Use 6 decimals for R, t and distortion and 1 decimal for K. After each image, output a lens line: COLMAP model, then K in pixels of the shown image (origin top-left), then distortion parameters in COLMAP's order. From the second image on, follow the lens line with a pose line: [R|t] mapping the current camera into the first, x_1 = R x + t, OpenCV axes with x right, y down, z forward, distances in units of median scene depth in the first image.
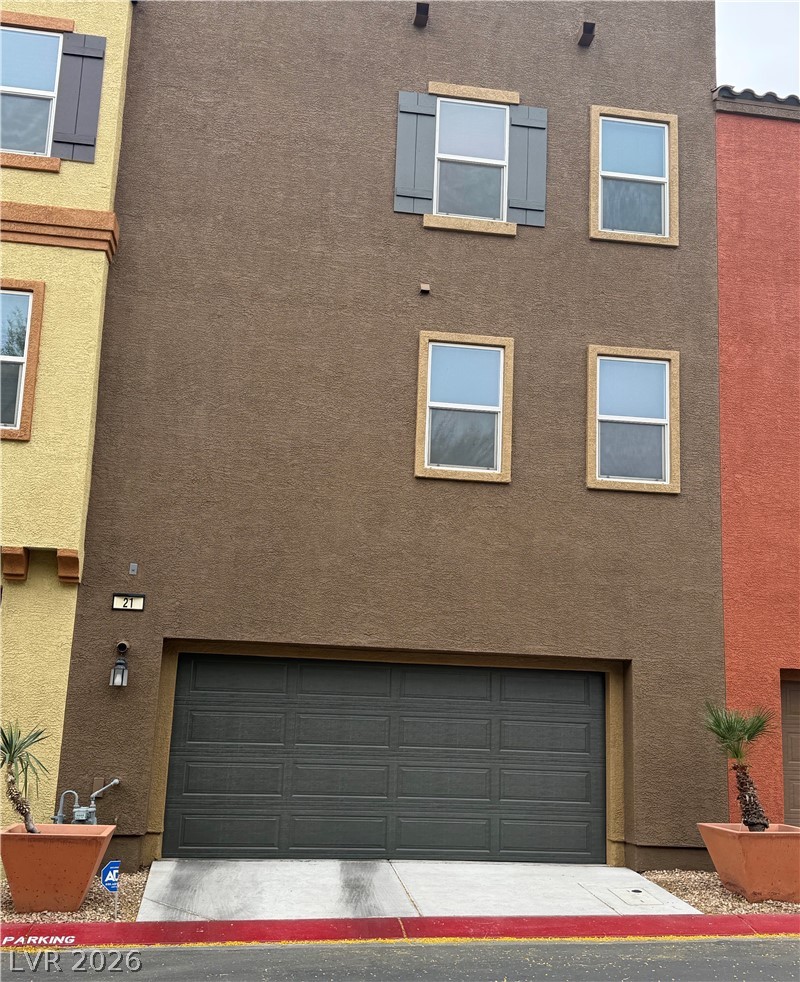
lens RADIAL K [[1001.8, 0, 422.7], [0, 1001.8, 526.2], [0, 0, 1]] dist [0.188938, -0.405551]
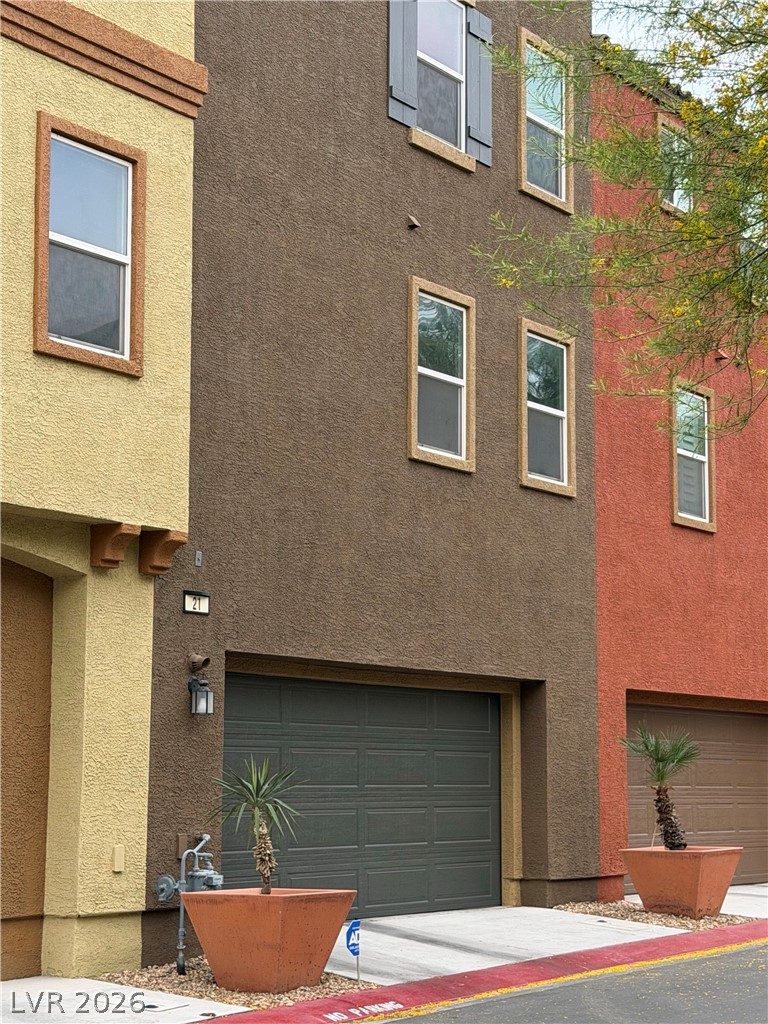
lens RADIAL K [[1926.5, 0, 384.0], [0, 1926.5, 512.0], [0, 0, 1]] dist [0.119541, 0.198891]
pose [[0.686459, 0.067366, 0.724041, -1.161186], [-0.113545, 0.993416, 0.015222, -0.027541], [-0.718249, -0.092661, 0.689588, -0.070323]]
